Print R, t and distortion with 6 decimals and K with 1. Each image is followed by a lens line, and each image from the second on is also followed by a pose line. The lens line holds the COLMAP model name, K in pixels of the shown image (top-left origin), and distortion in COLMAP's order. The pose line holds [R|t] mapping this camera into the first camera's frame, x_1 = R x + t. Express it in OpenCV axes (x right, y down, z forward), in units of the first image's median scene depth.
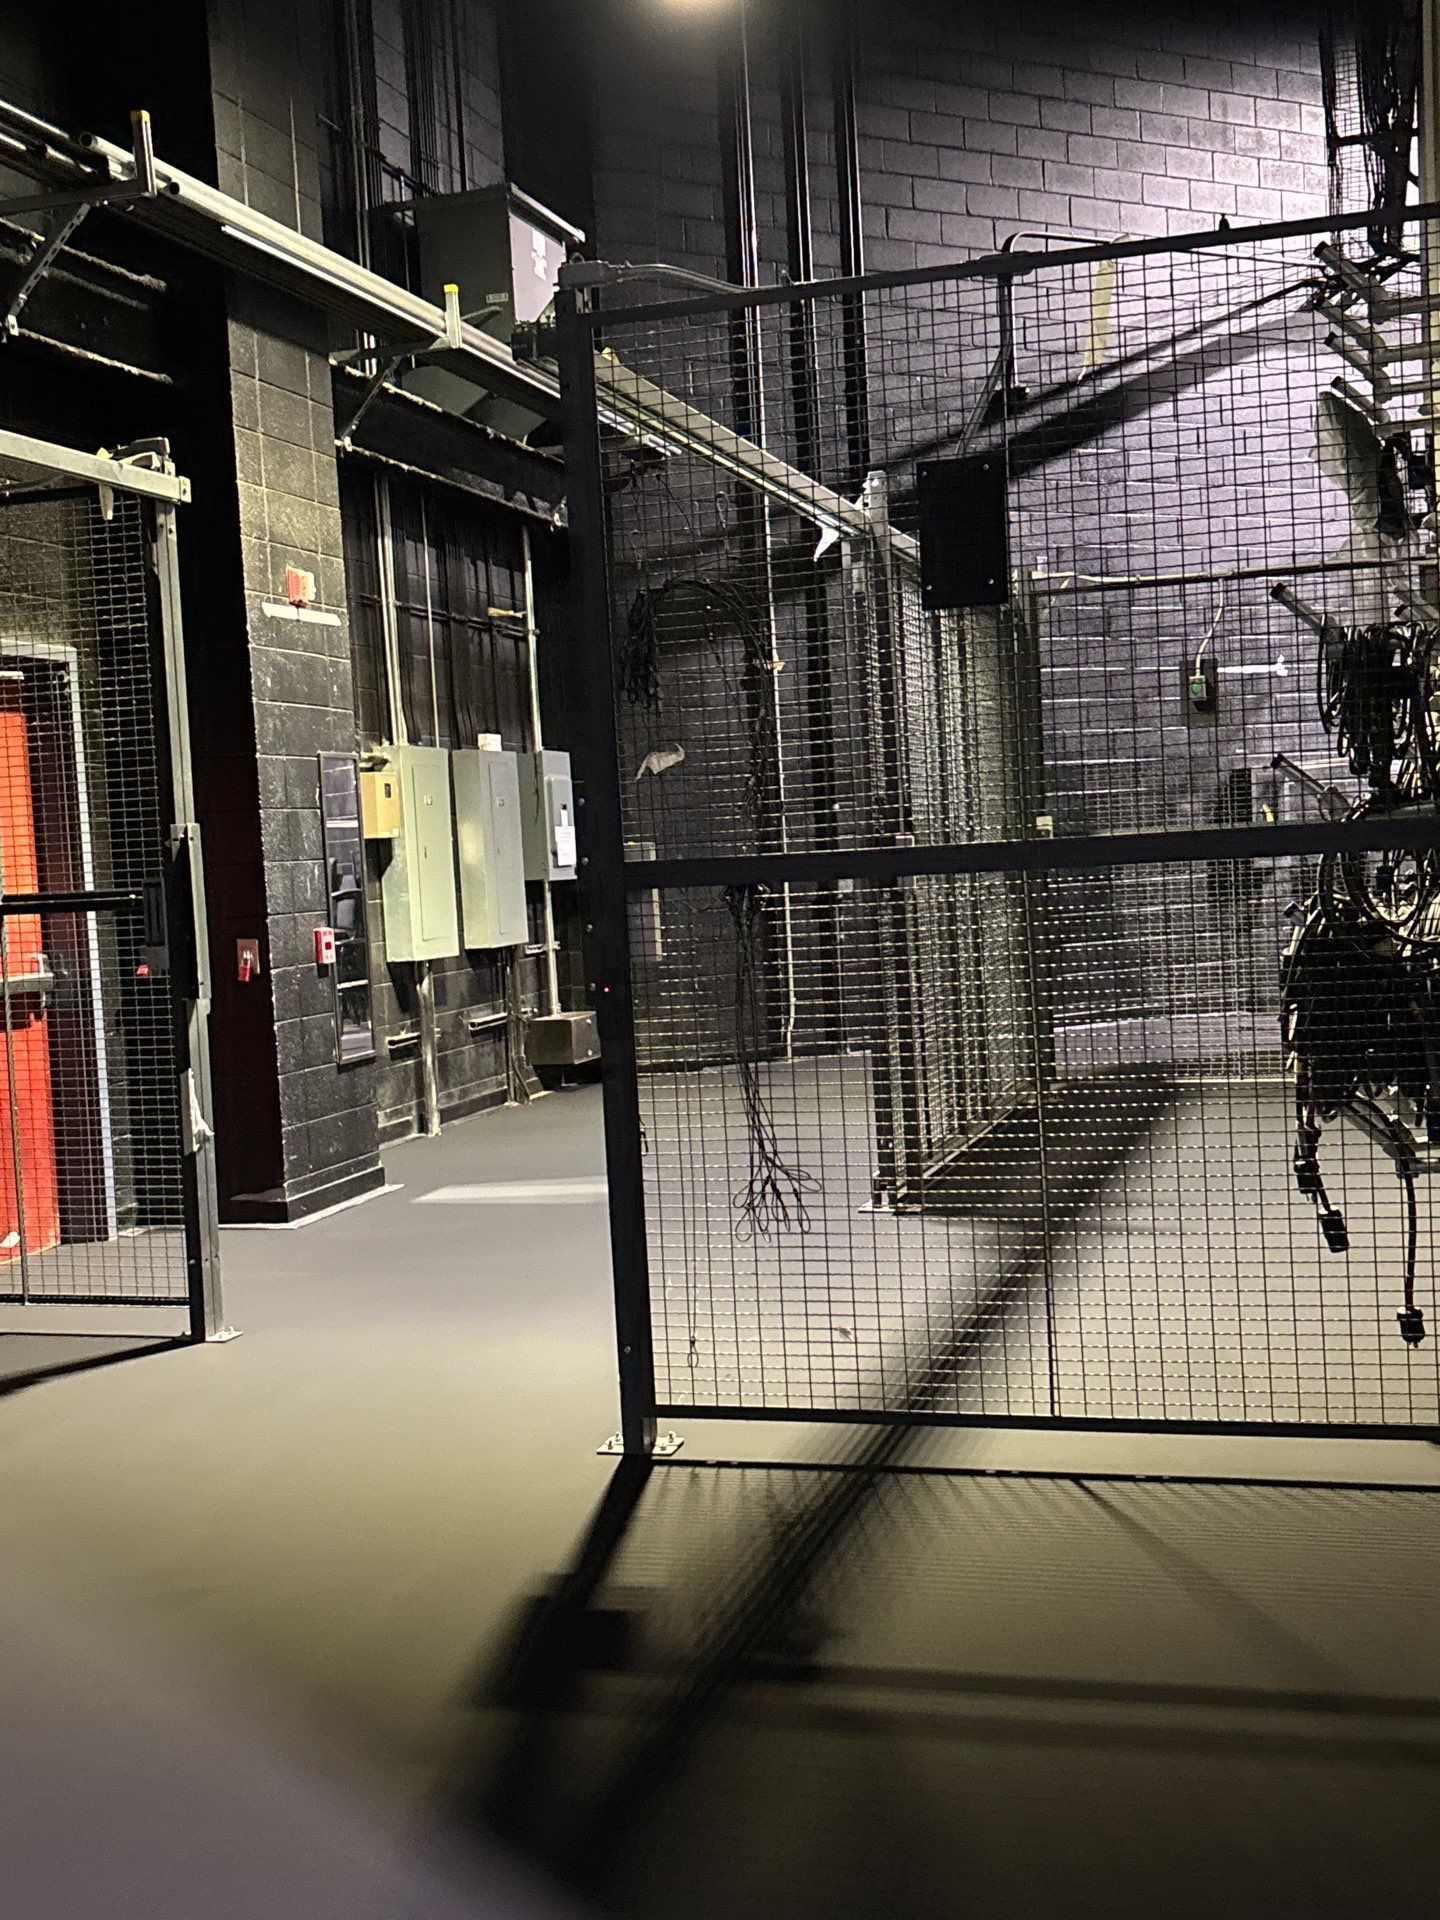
lens RADIAL K [[2096.2, 0, 677.1], [0, 2096.2, 962.0], [0, 0, 1]] dist [0.095361, -0.186580]
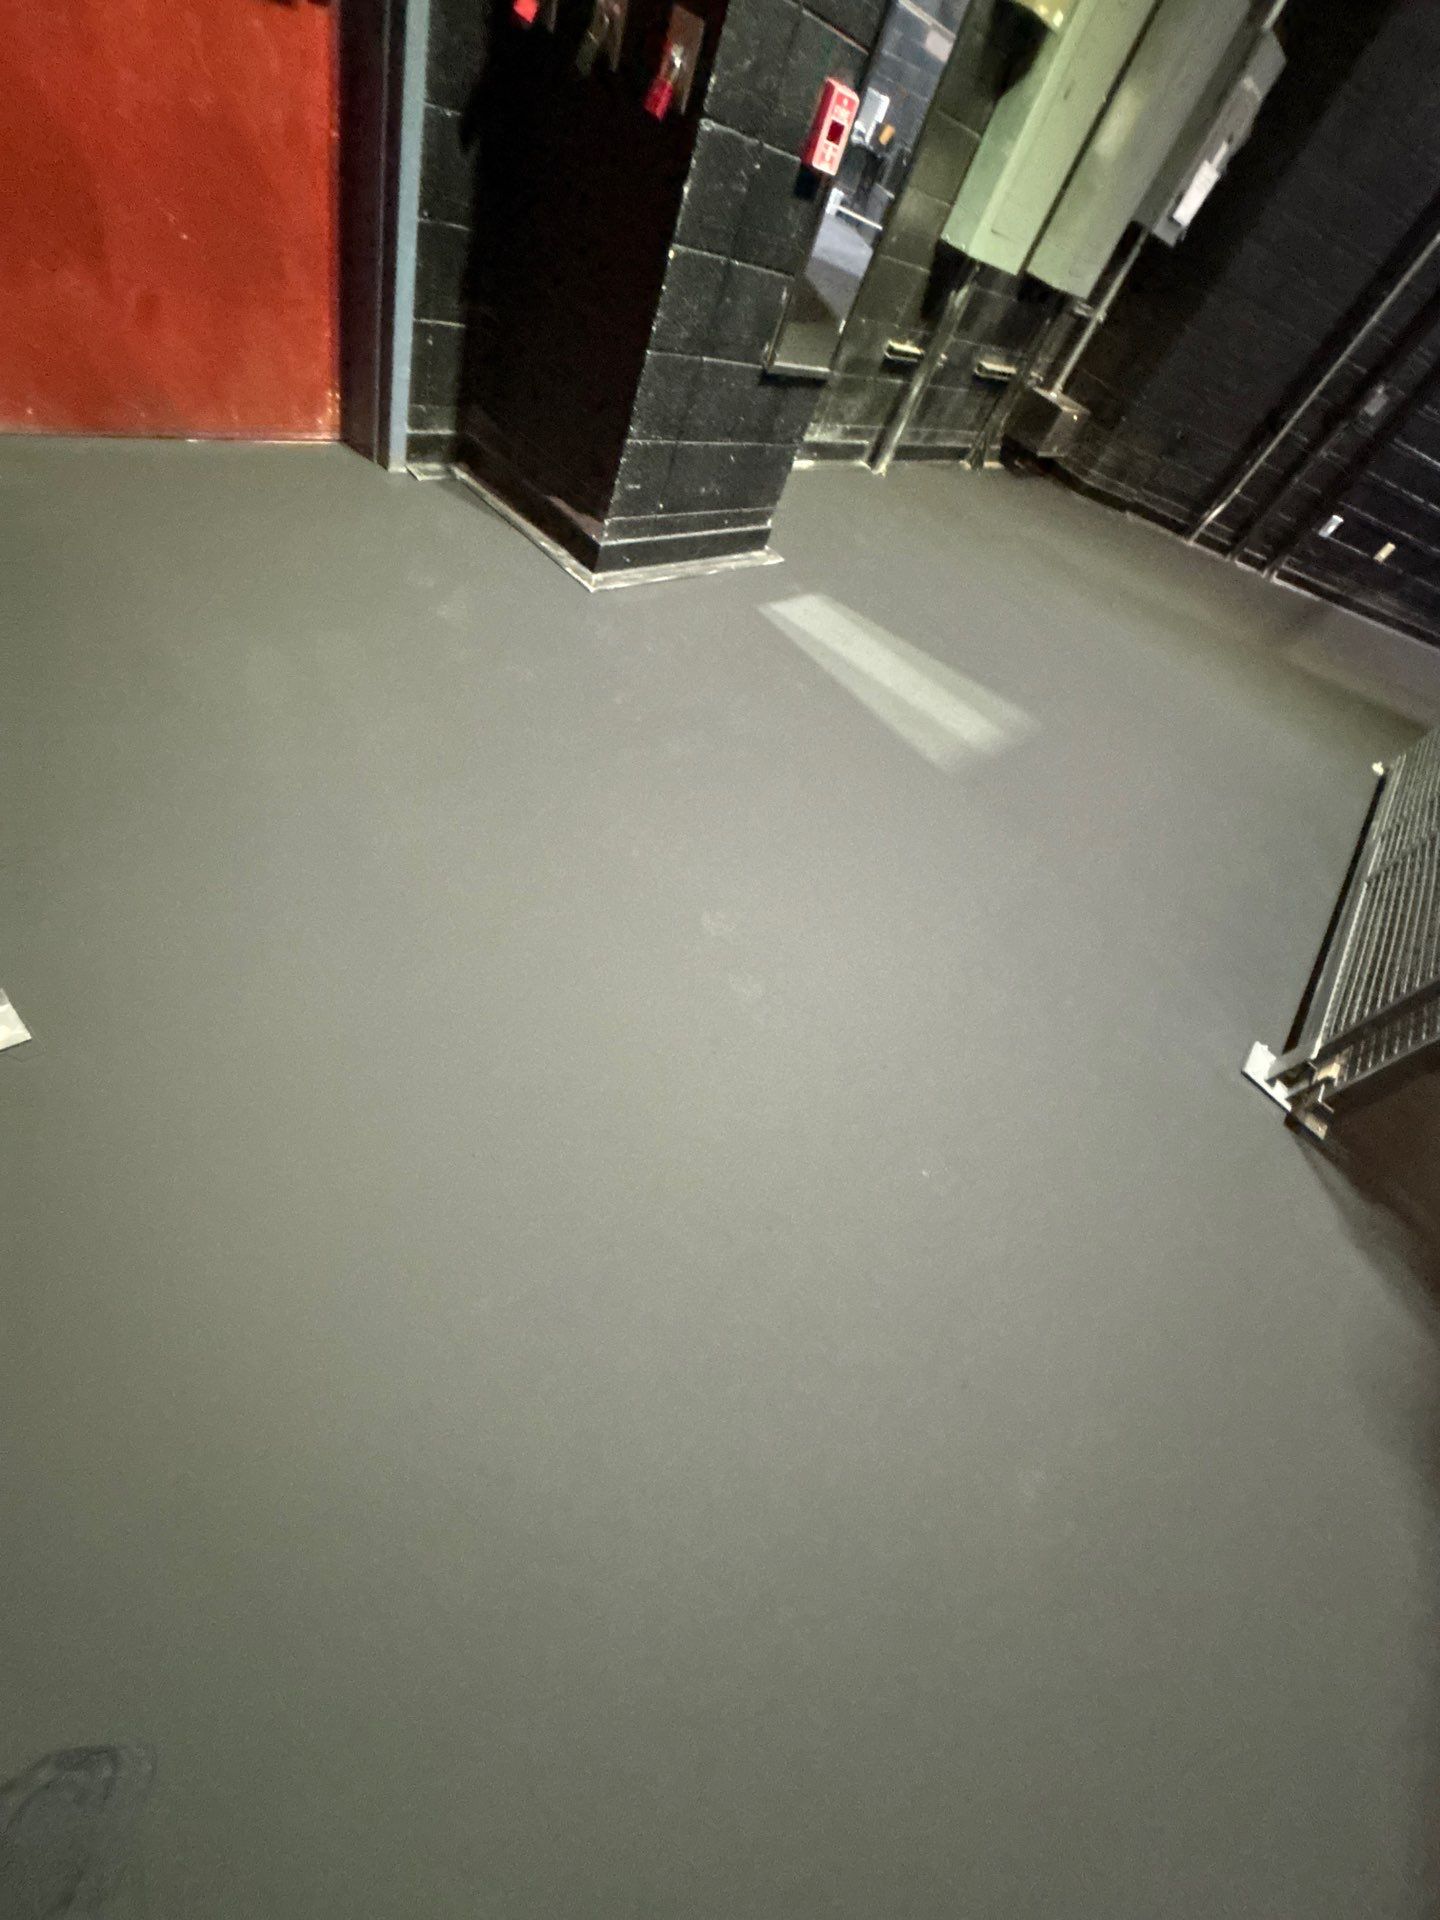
lens RADIAL K [[783.3, 0, 710.8], [0, 783.3, 955.2], [0, 0, 1]] dist [0.002083, 0.000328]
pose [[0.834877, 0.550389, 0.007187, -0.066984], [-0.406389, 0.607535, 0.682458, -0.003531], [0.371251, -0.572690, 0.730889, 0.654563]]
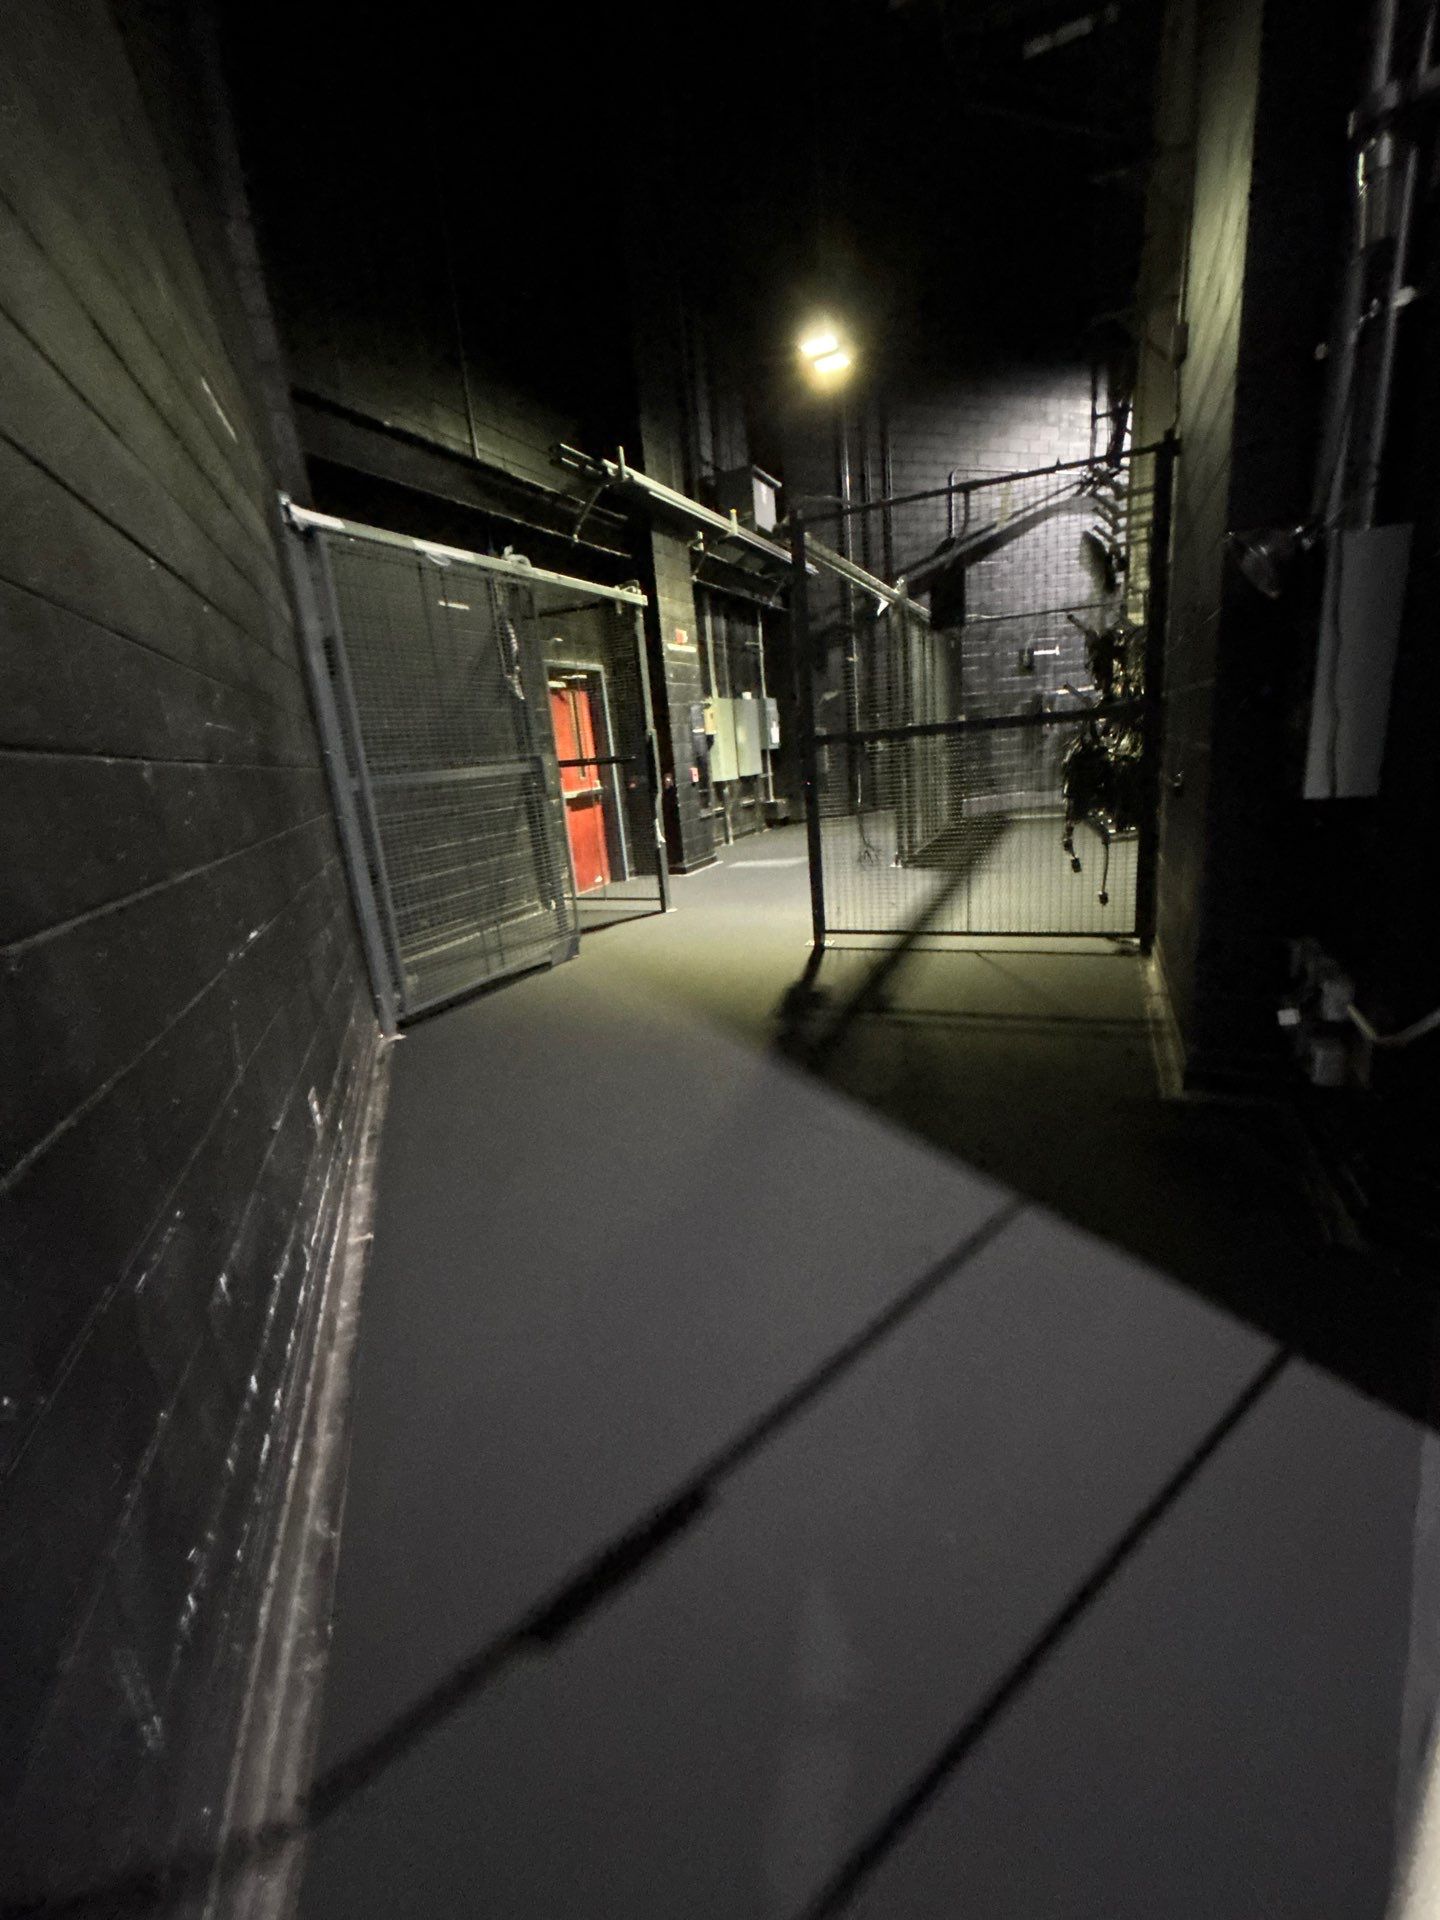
lens RADIAL K [[783.3, 0, 710.8], [0, 783.3, 955.2], [0, 0, 1]] dist [0.002083, 0.000328]
pose [[0.993262, -0.007781, -0.115626, -0.028473], [0.031910, 0.977536, 0.208338, 0.010396], [0.111407, -0.210624, 0.971198, -0.044308]]
